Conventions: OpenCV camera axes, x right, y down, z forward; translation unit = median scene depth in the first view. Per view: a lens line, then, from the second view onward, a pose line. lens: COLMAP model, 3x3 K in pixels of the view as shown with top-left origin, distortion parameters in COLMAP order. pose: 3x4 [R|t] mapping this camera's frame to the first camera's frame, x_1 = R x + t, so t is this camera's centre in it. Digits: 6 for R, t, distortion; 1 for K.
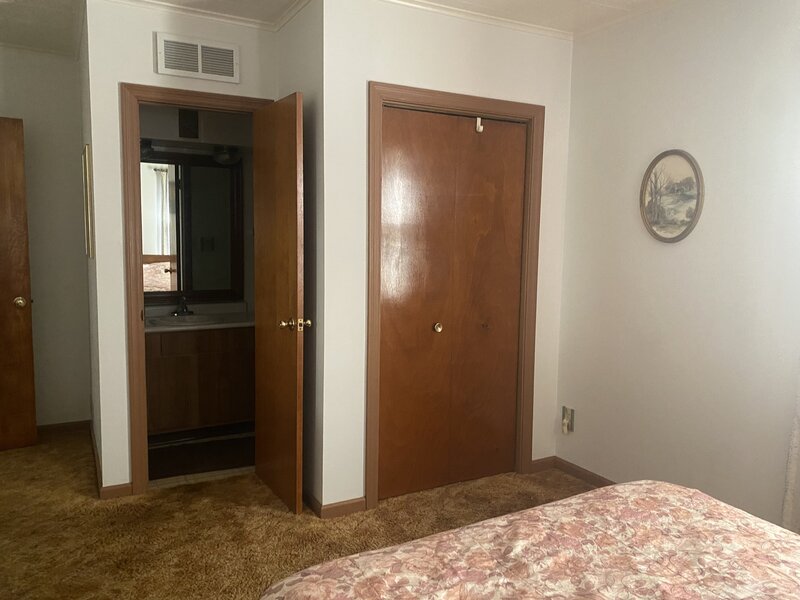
lens RADIAL K [[611.1, 0, 396.8], [0, 611.1, 295.0], [0, 0, 1]] dist [0.026057, -0.035863]
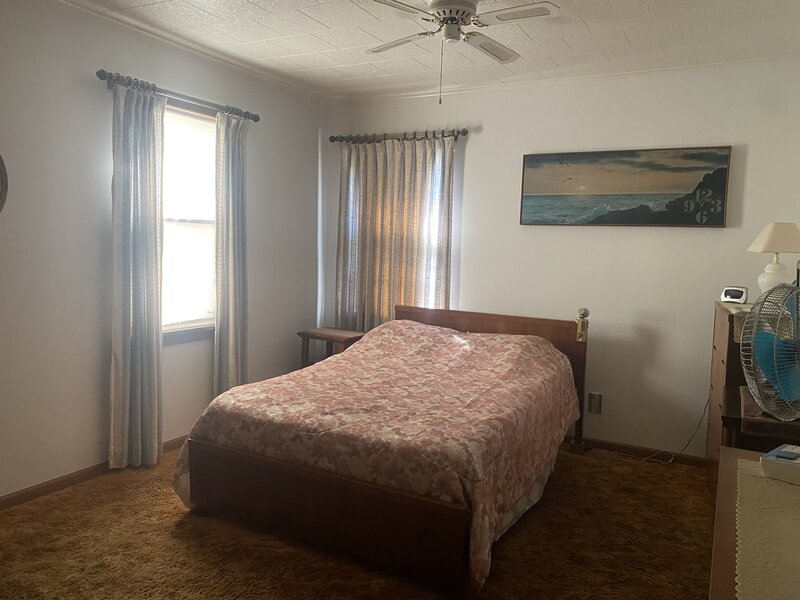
lens RADIAL K [[611.1, 0, 399.3], [0, 611.1, 299.5], [0, 0, 1]] dist [0.026057, -0.035863]
pose [[-0.554975, -0.104149, 0.825321, -1.381734], [0.044444, 0.987002, 0.154438, -0.189666], [-0.830679, 0.122390, -0.543133, 1.904359]]
